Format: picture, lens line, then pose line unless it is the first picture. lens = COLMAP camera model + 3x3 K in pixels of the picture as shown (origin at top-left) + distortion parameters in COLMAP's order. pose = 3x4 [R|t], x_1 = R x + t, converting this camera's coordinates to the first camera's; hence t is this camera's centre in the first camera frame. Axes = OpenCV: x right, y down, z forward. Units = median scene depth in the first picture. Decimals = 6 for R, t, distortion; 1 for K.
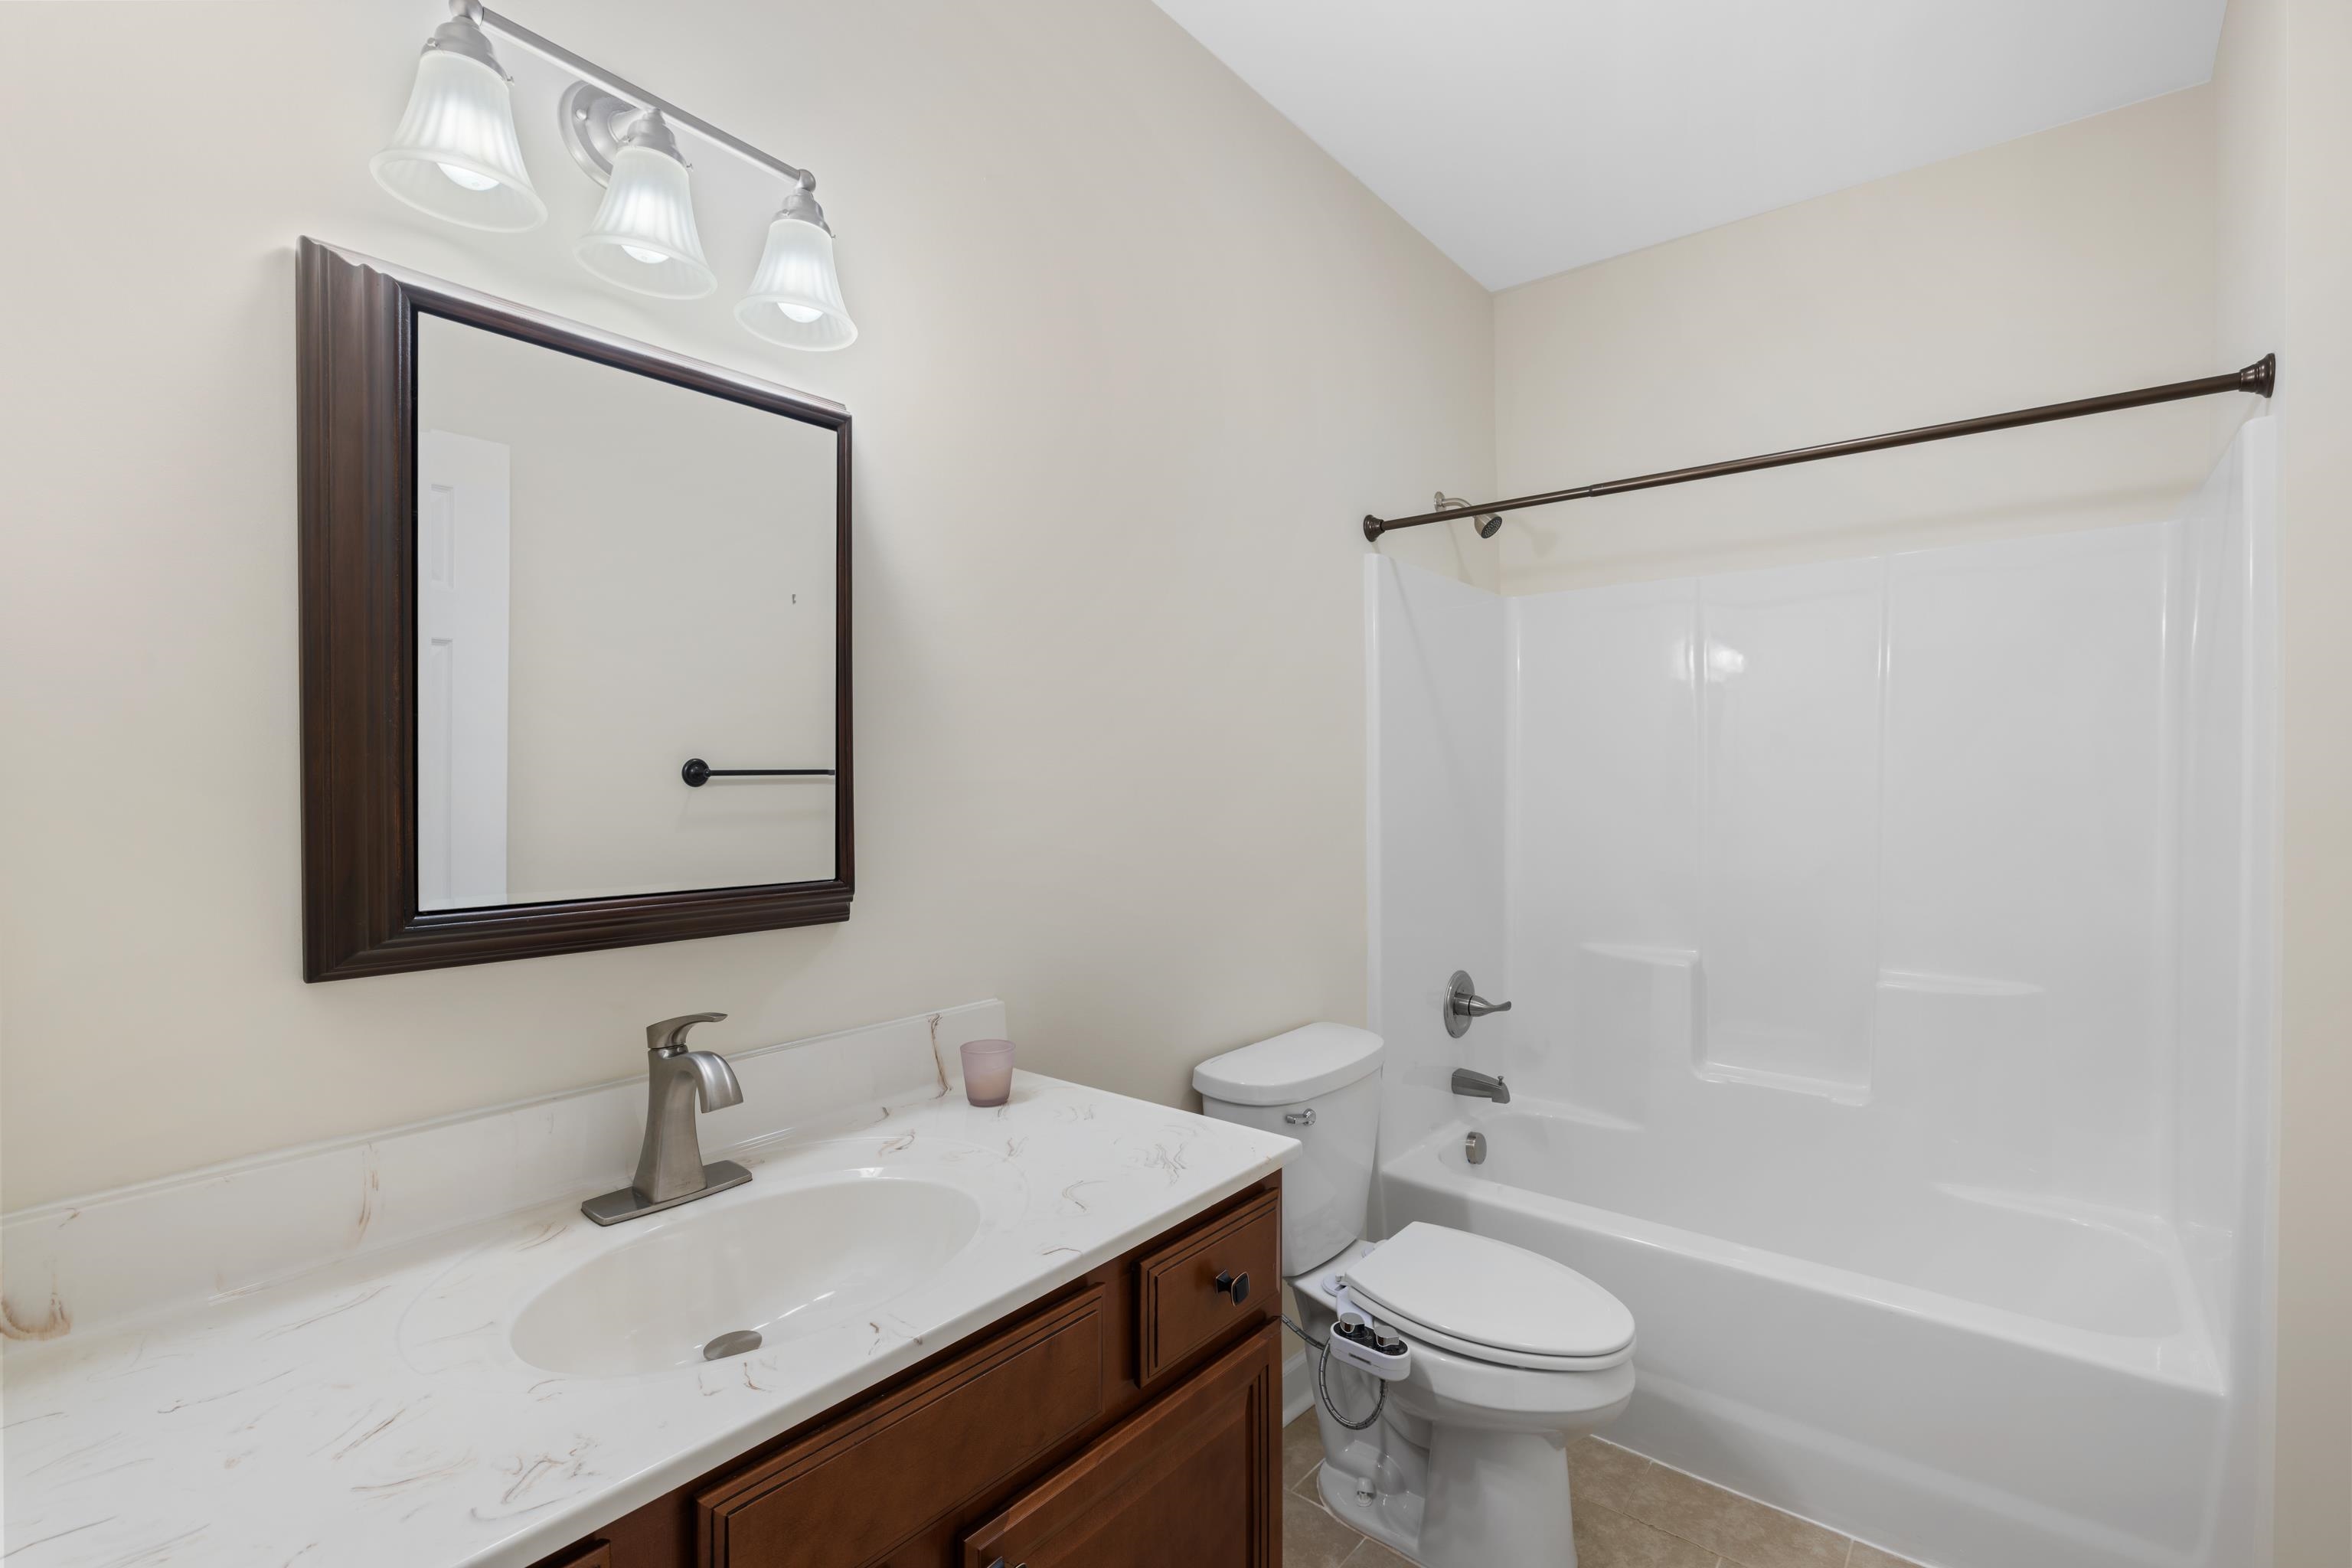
lens RADIAL K [[1073.4, 0, 1189.5], [0, 1073.4, 745.2], [0, 0, 1]] dist [-0.002712, -0.000770]
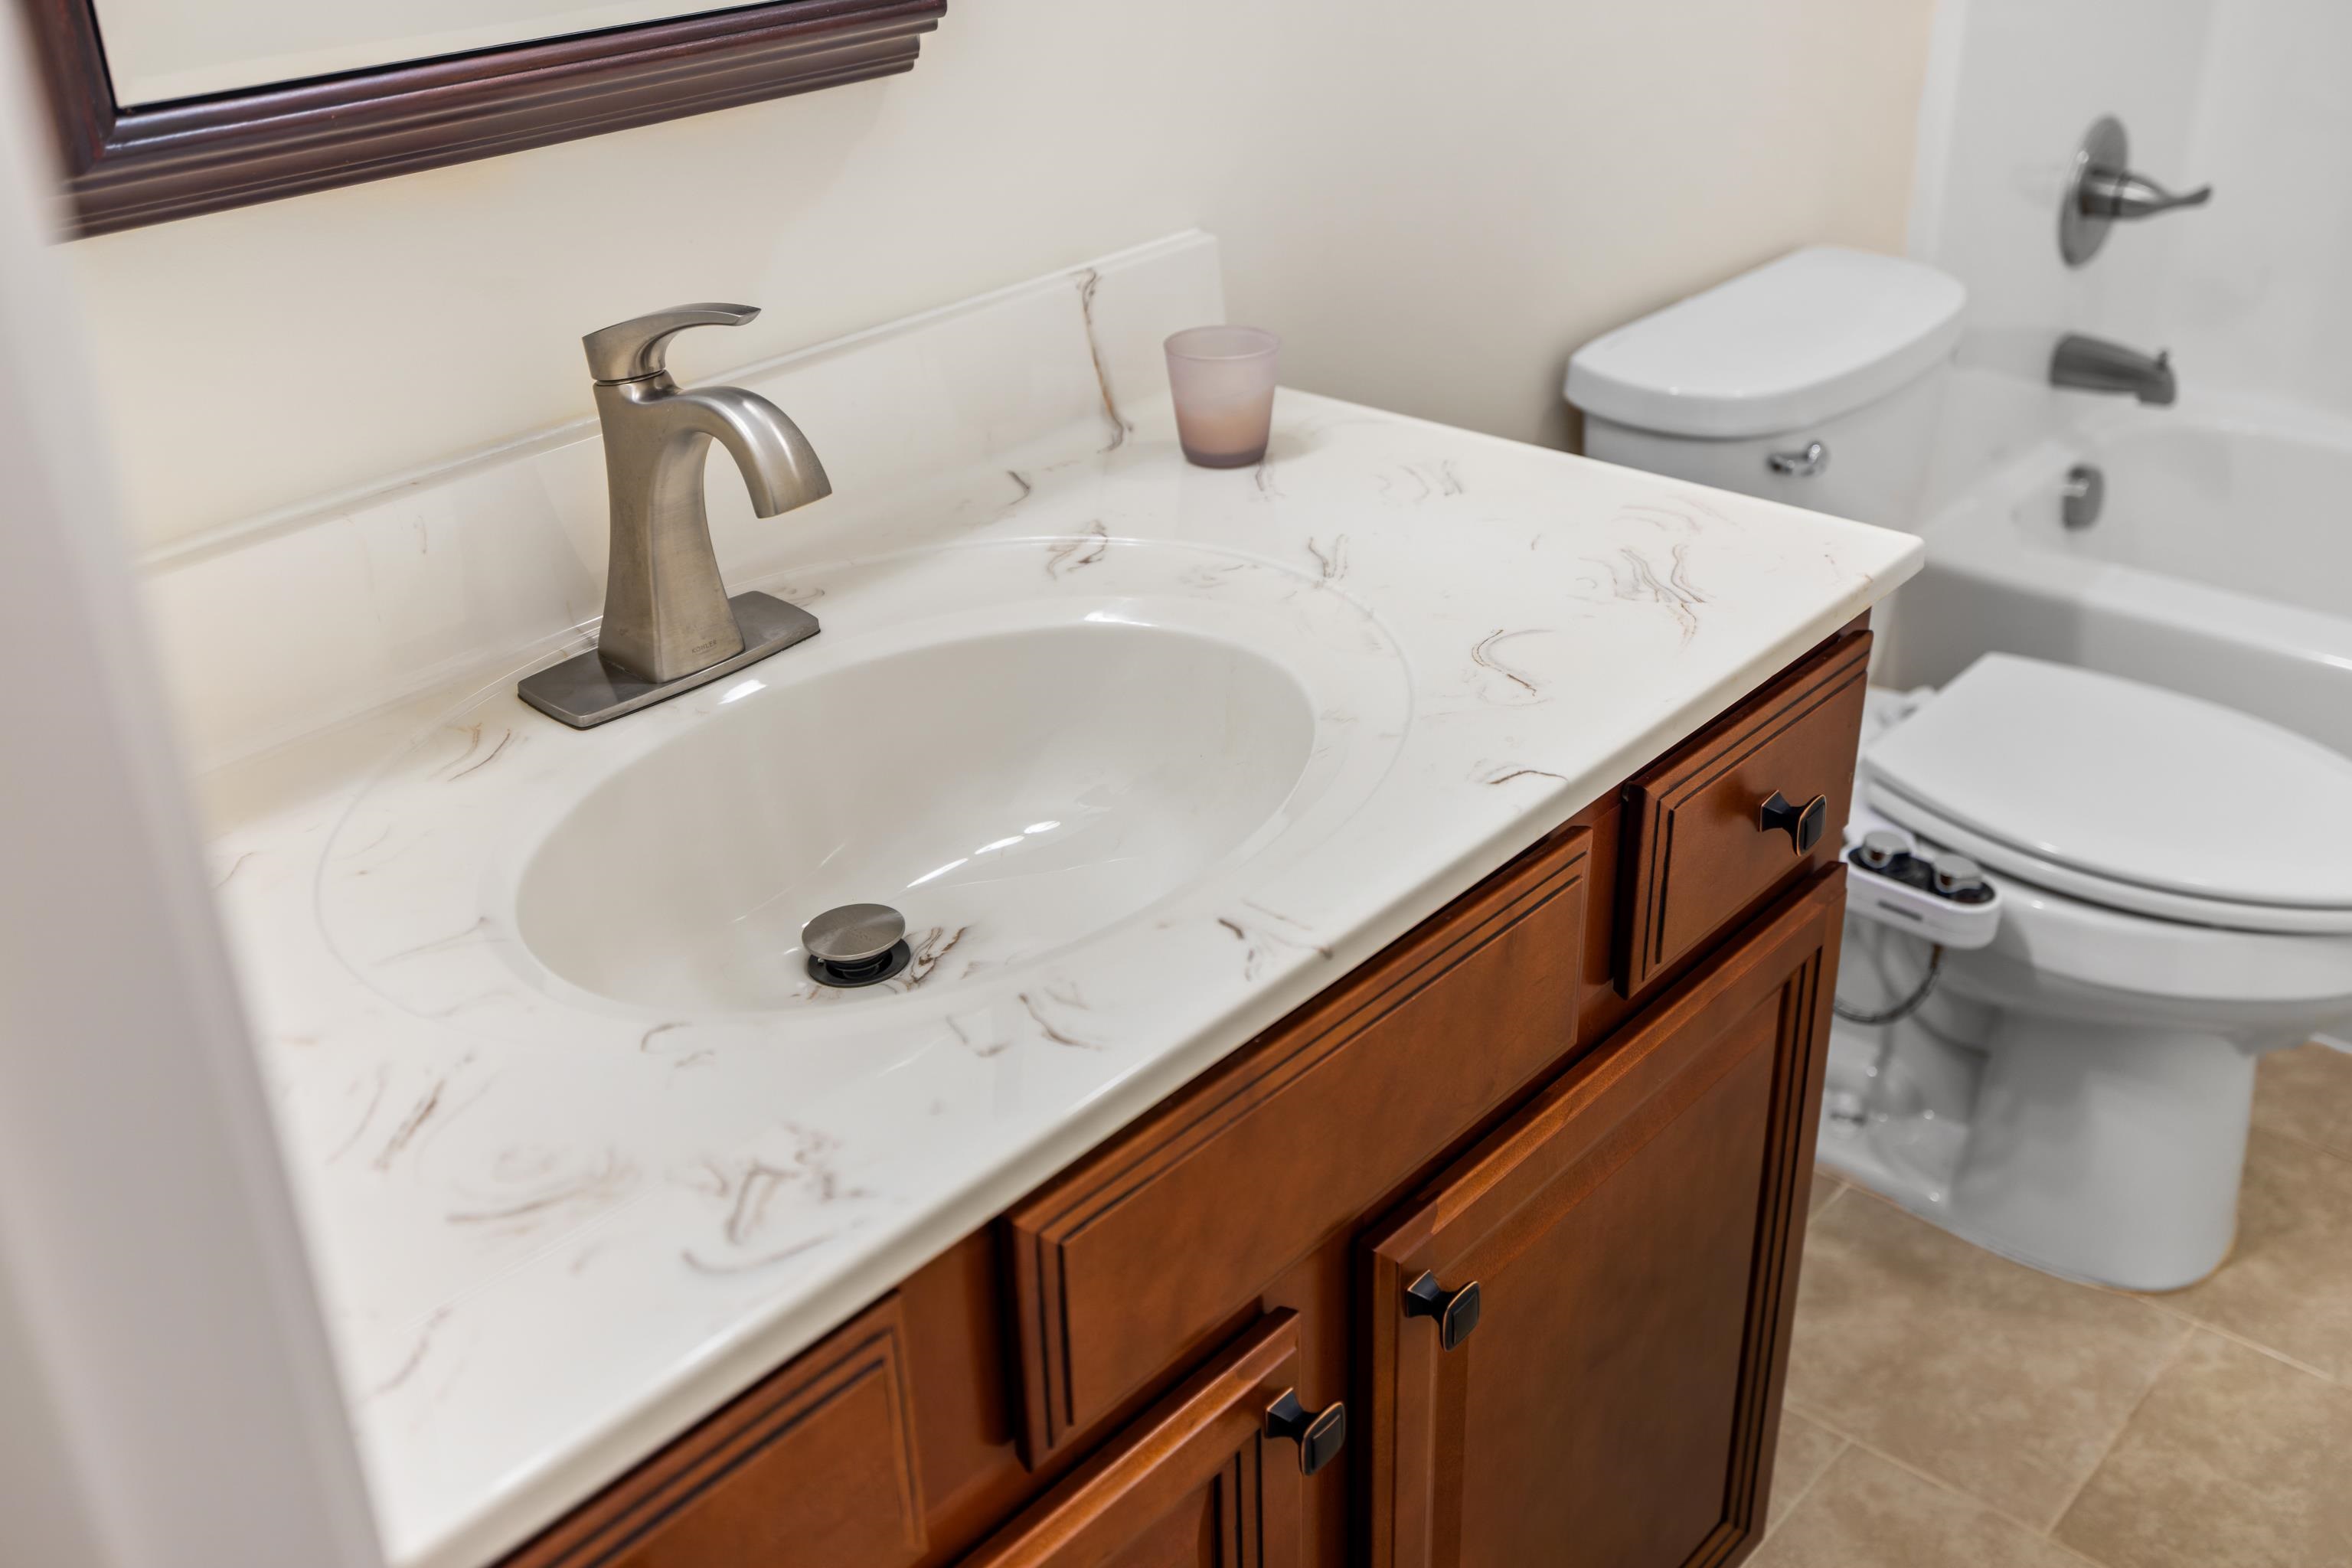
lens RADIAL K [[2384.0, 0, 1178.4], [0, 2384.0, 765.5], [0, 0, 1]] dist [0.006281, 0.000000]
pose [[0.999237, -0.001684, -0.039021, -0.159506], [0.019852, 0.882294, 0.470280, -0.037212], [0.033636, -0.470696, 0.881654, 0.016233]]
